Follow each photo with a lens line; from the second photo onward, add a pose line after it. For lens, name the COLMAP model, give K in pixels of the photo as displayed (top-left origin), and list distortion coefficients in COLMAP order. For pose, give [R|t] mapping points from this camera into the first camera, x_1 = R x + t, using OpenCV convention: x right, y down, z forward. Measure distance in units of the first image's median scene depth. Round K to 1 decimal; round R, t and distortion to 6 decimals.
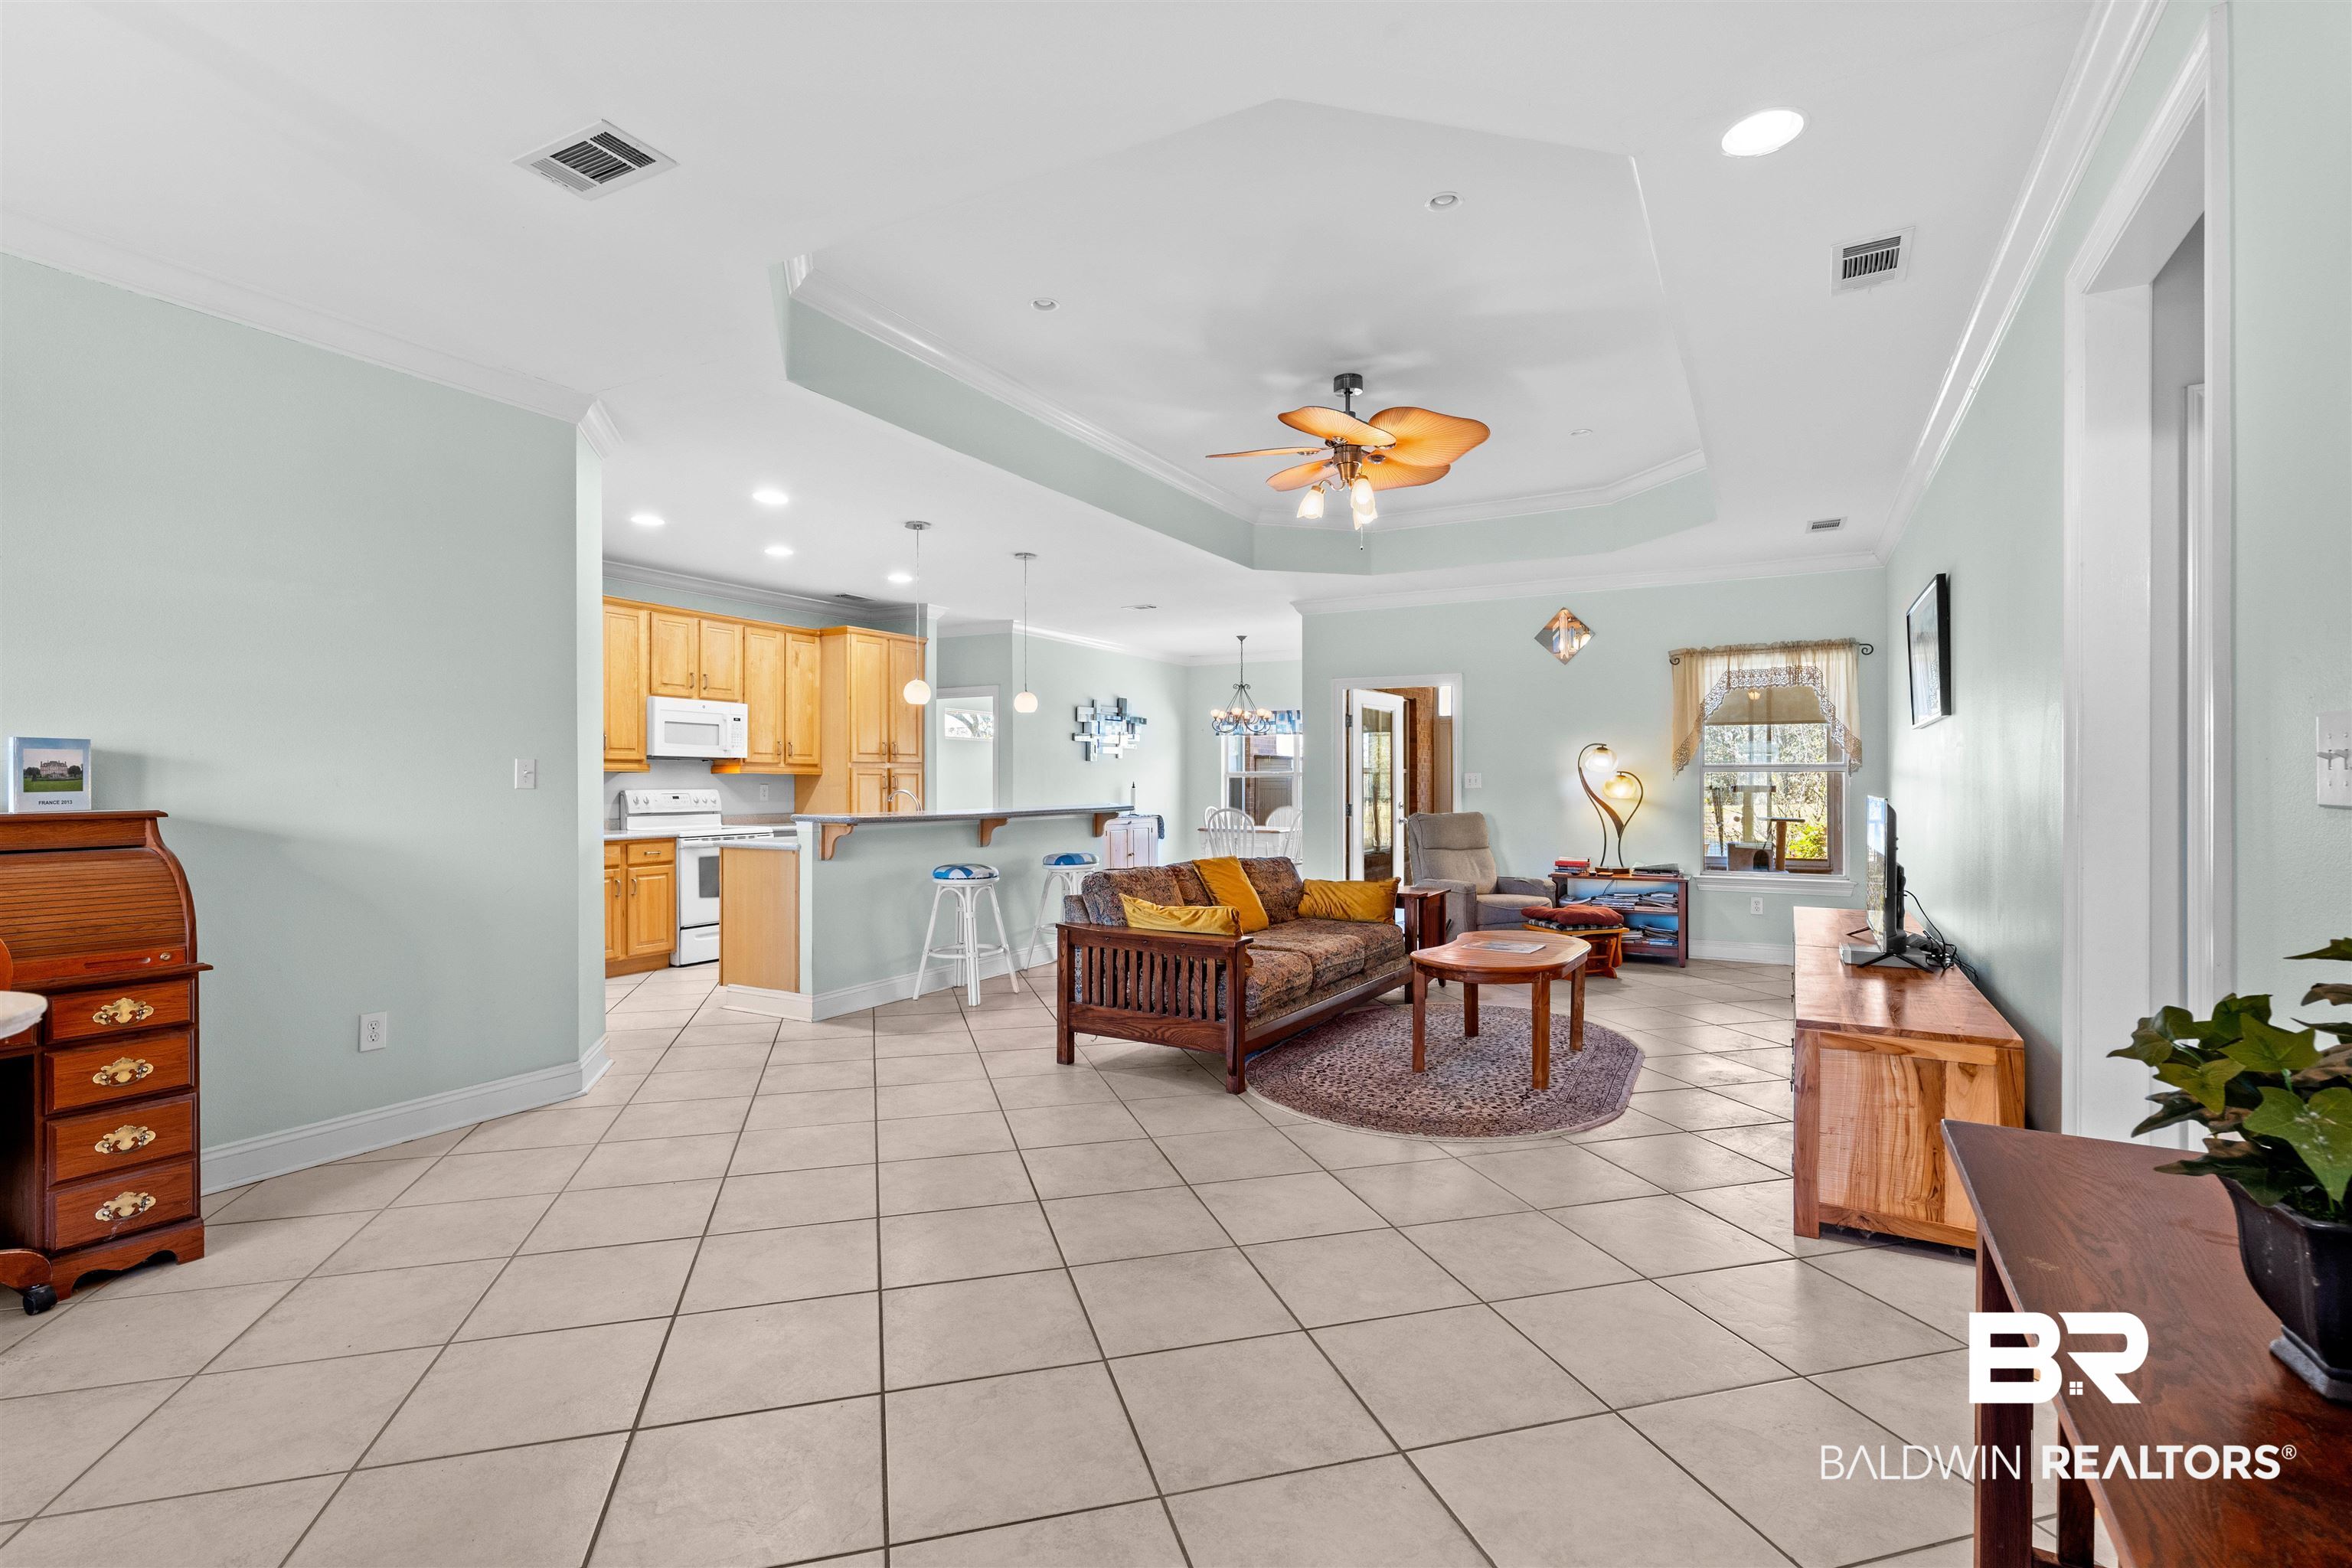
lens RADIAL K [[991.8, 0, 1165.5], [0, 991.8, 776.6], [0, 0, 1]] dist [0.001110, -0.000001]
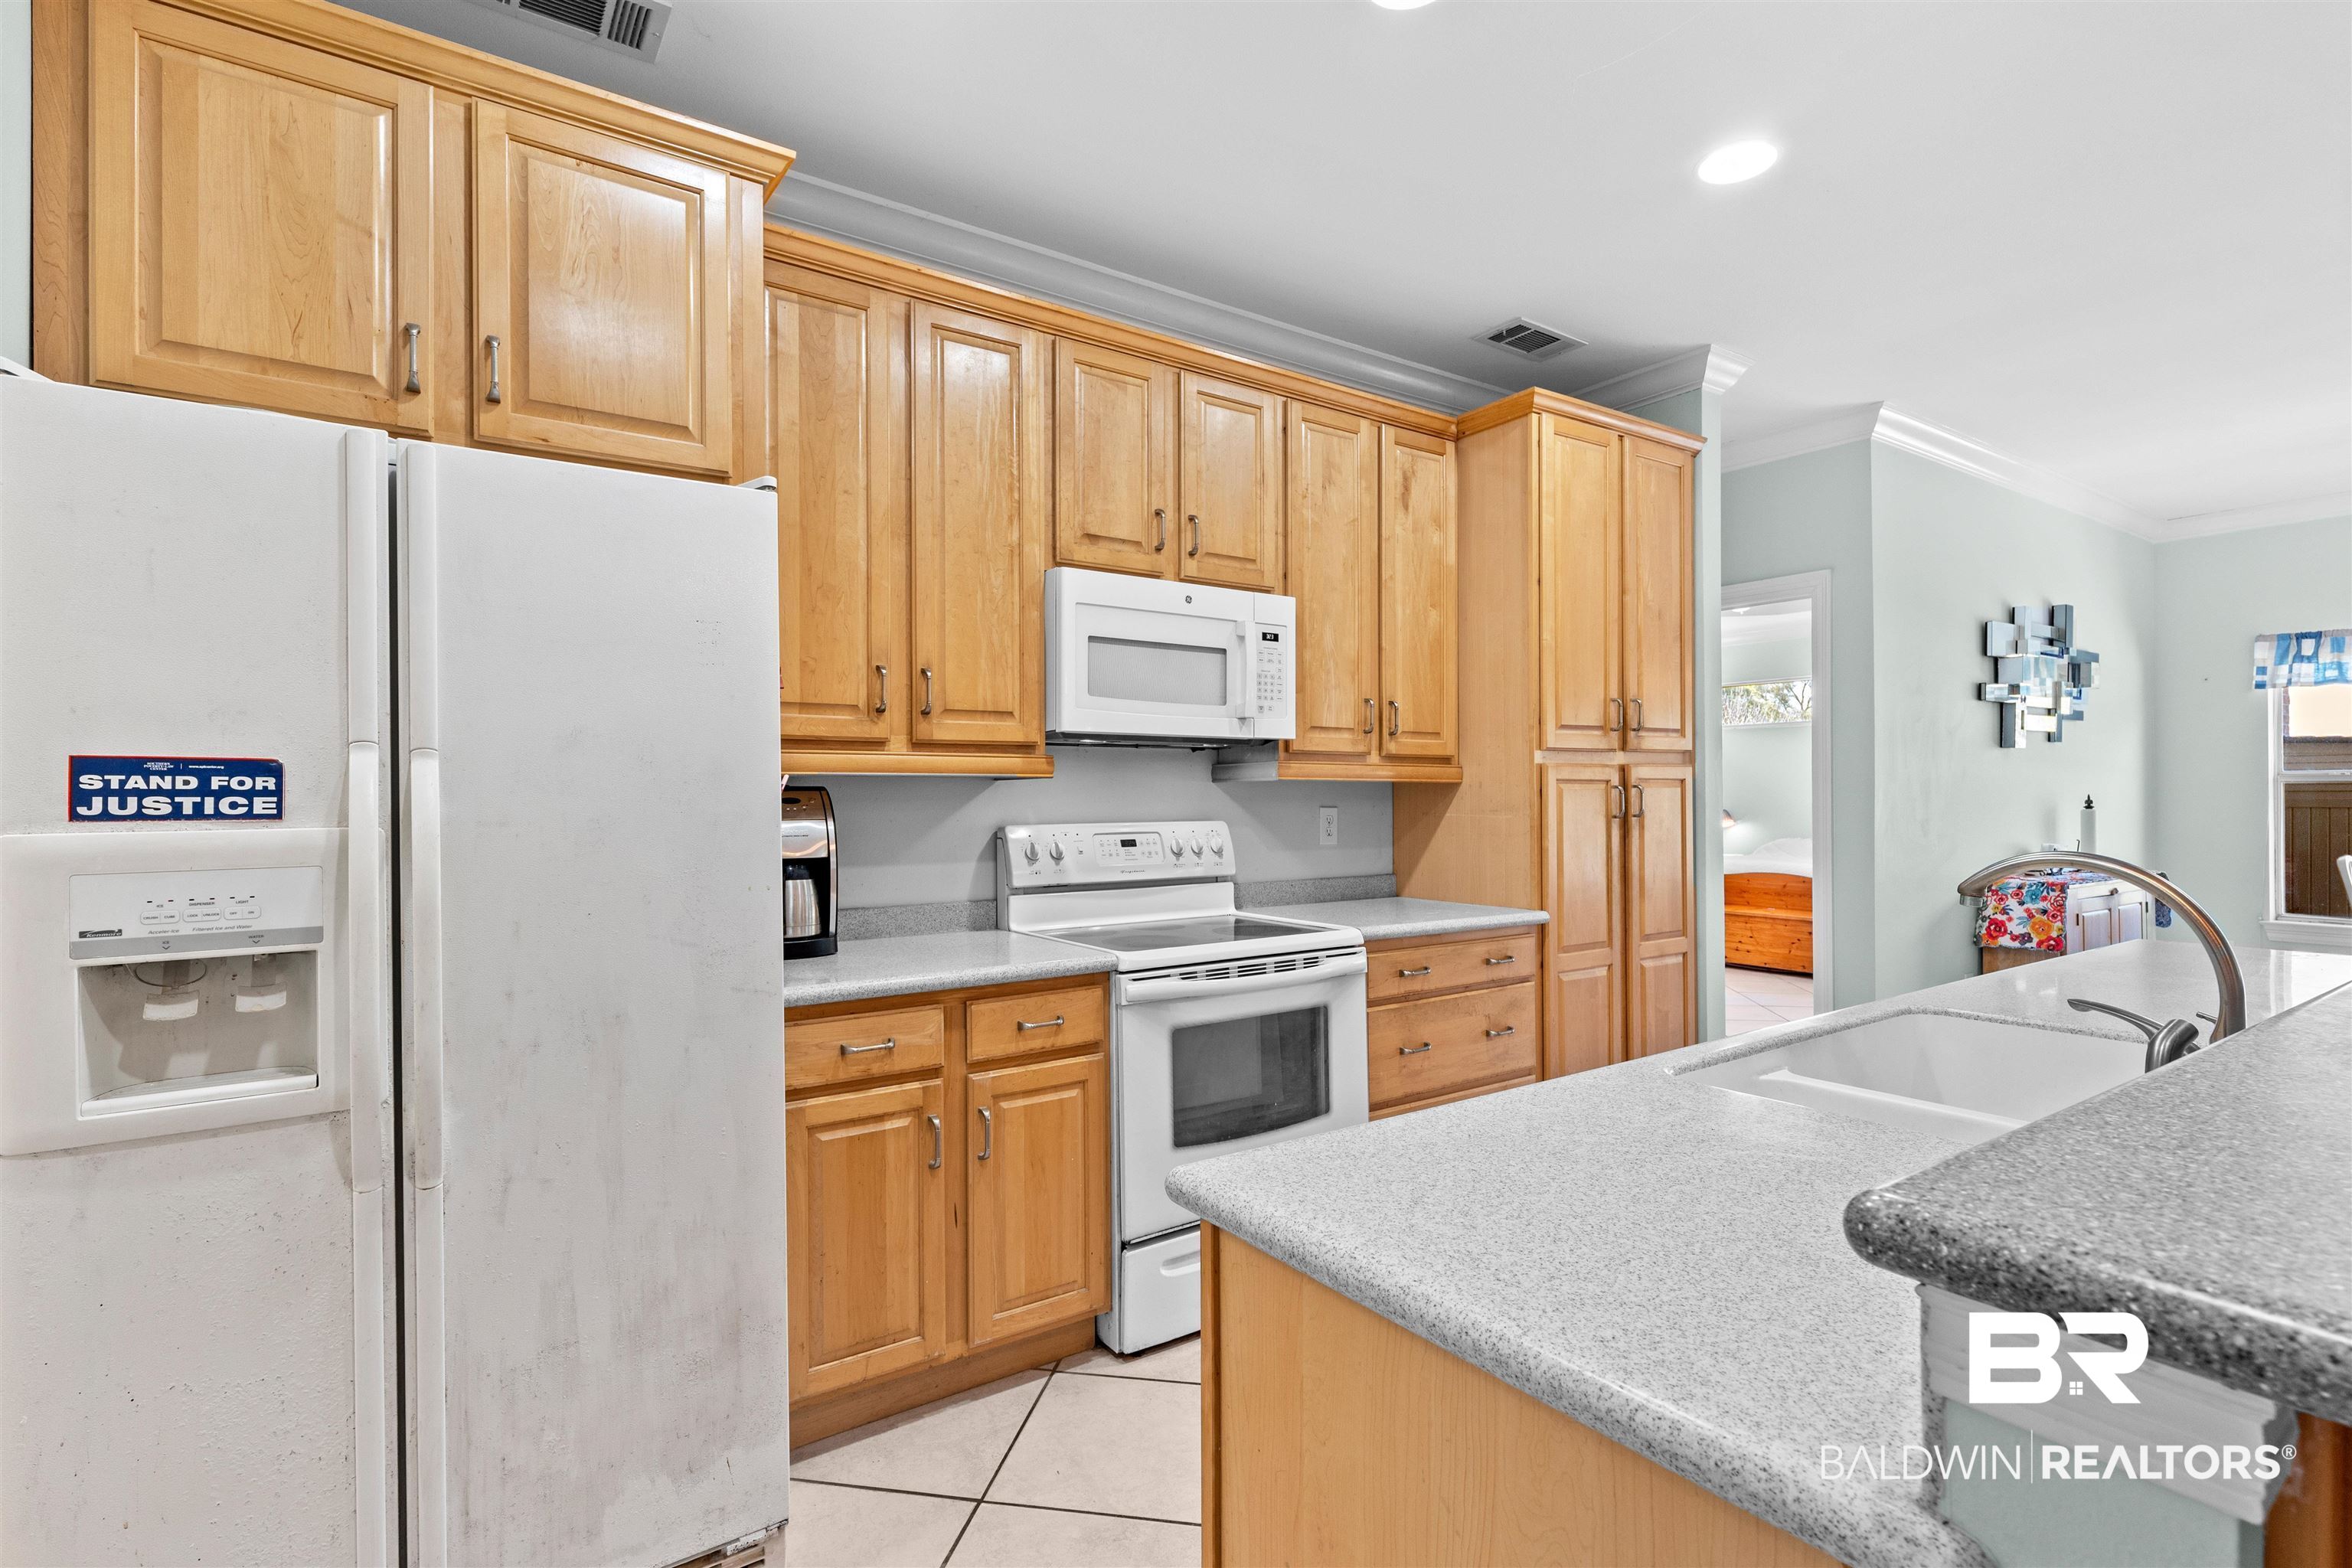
lens RADIAL K [[1094.6, 0, 1170.8], [0, 1094.6, 788.3], [0, 0, 1]] dist [-0.011084, -0.000208]
pose [[0.884564, -0.005692, -0.466384, -0.260483], [0.006566, 0.999978, 0.000248, -0.000475], [0.466373, -0.003282, 0.884582, 0.588780]]
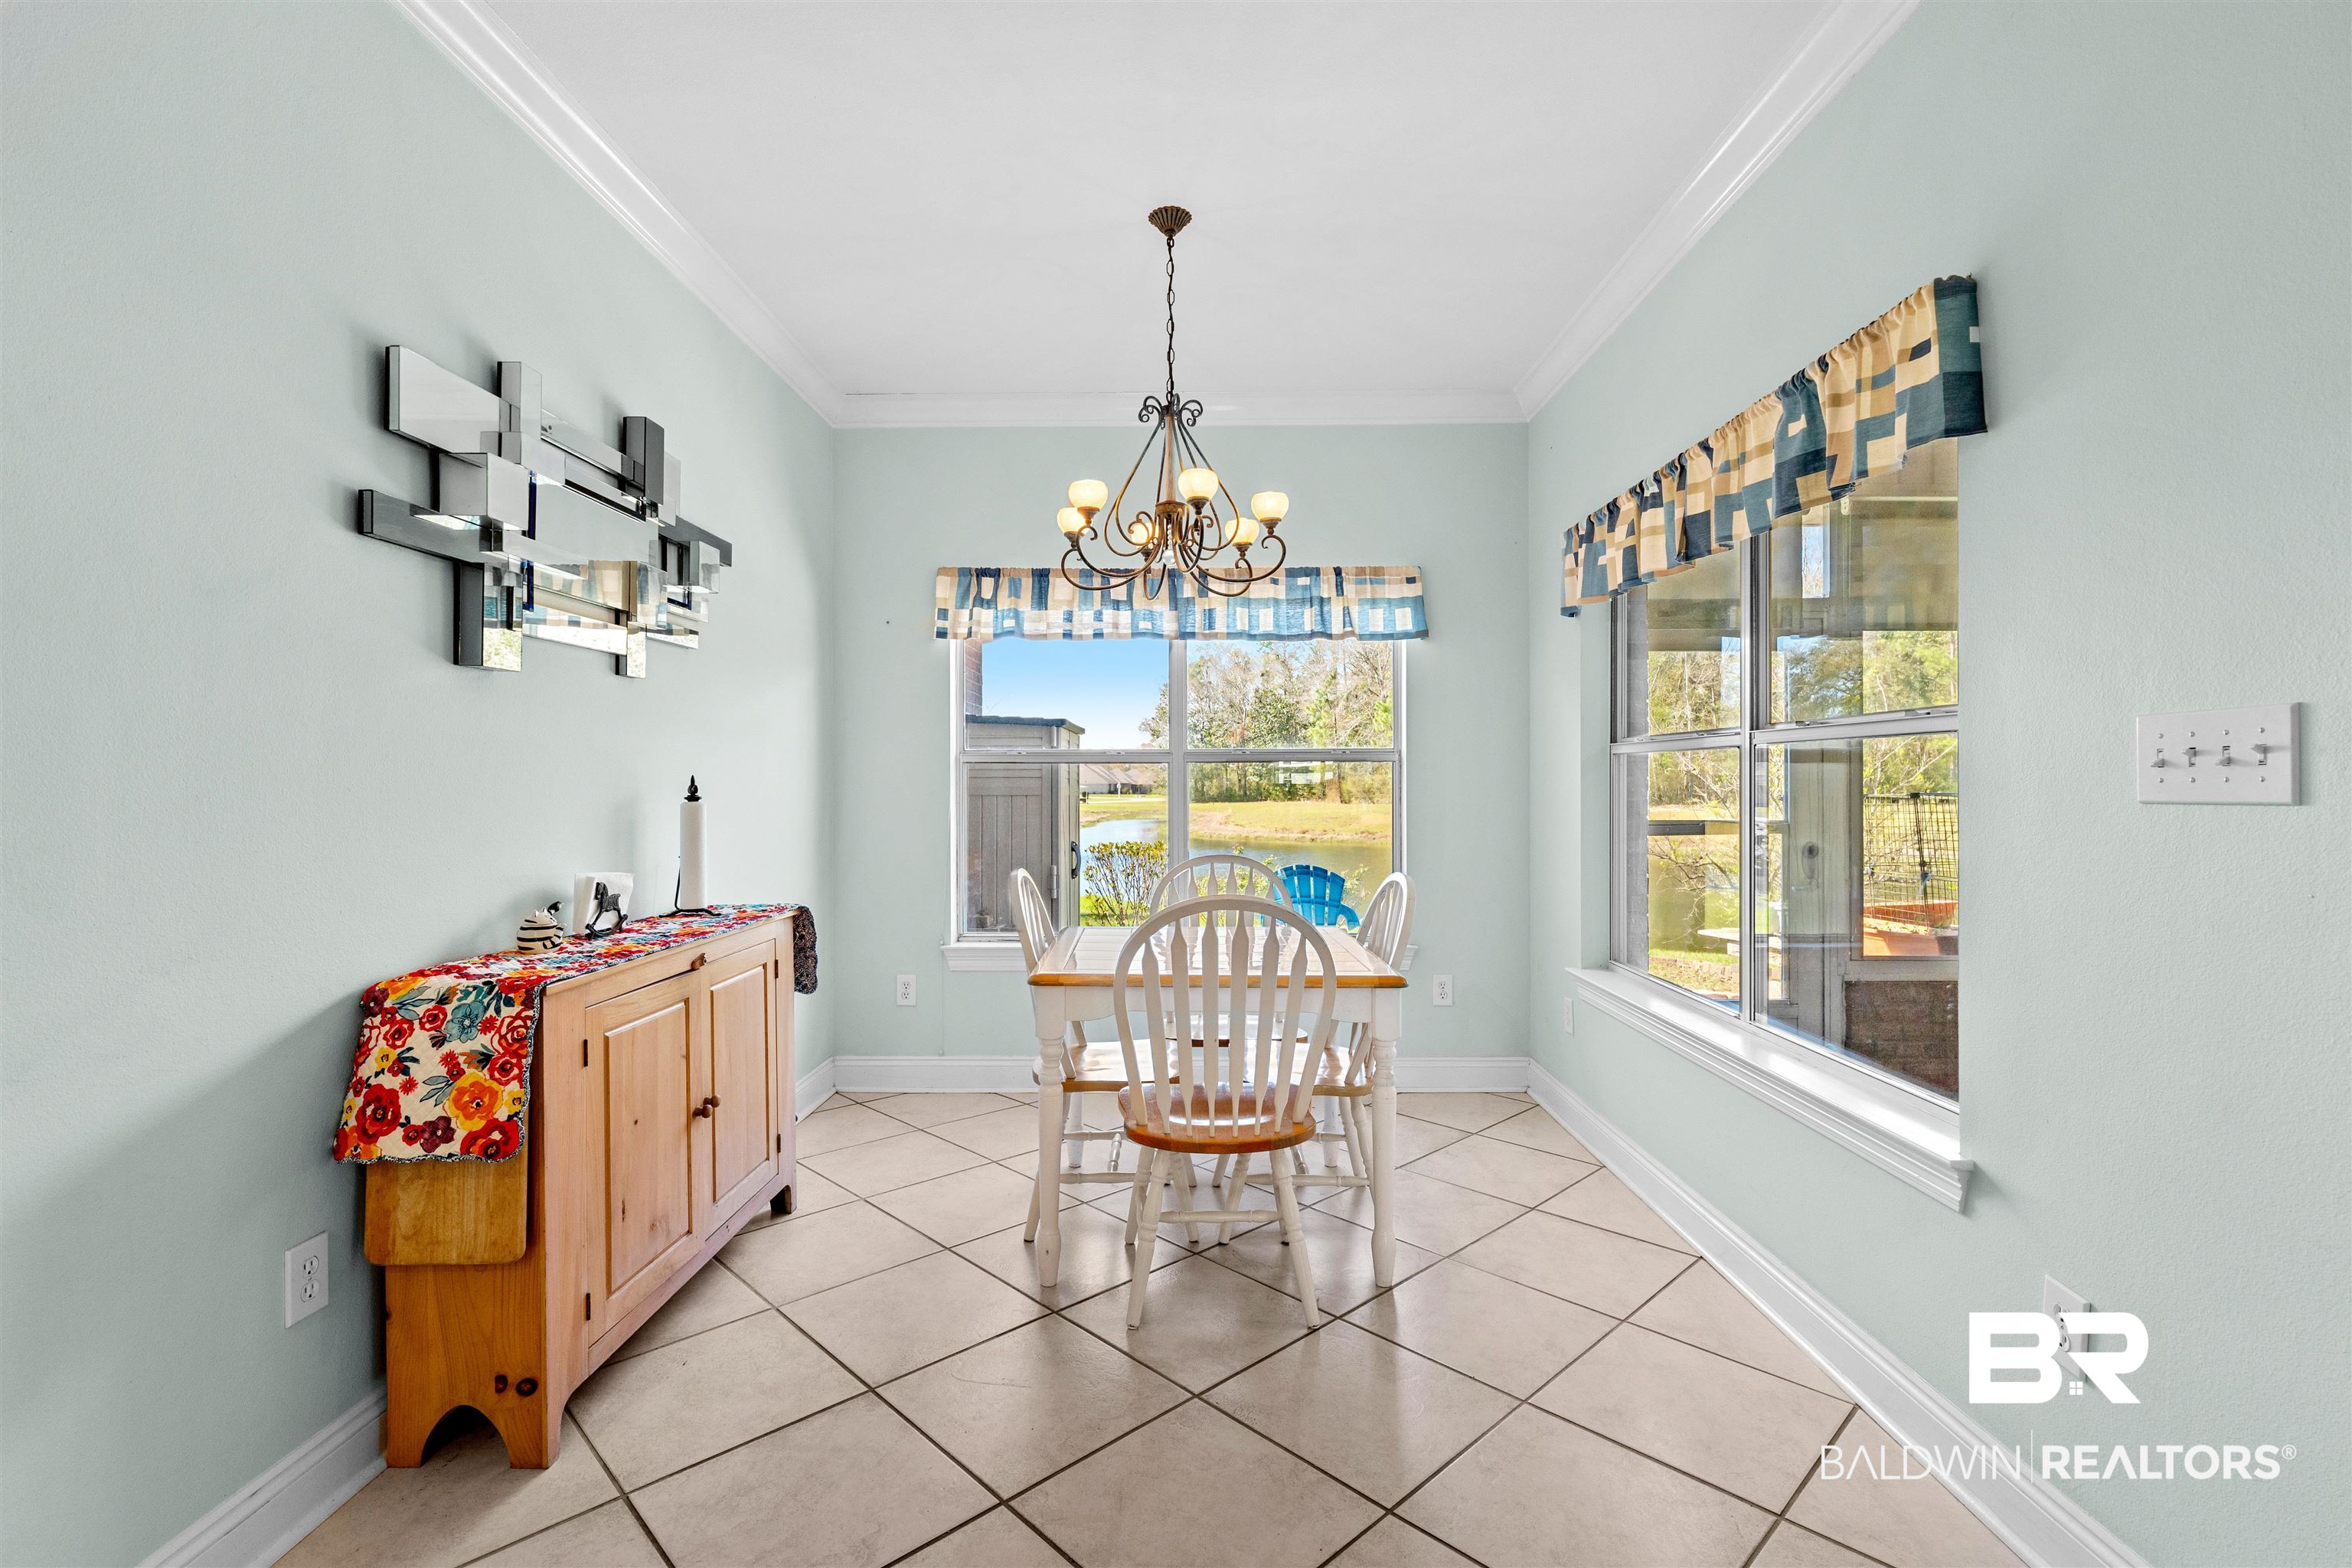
lens RADIAL K [[1094.6, 0, 1170.8], [0, 1094.6, 788.3], [0, 0, 1]] dist [-0.011084, -0.000208]
pose [[0.892766, -0.002244, 0.450516, -0.074902], [-0.003160, 0.999932, 0.011242, 0.007491], [-0.450510, -0.011460, 0.892698, 1.088253]]
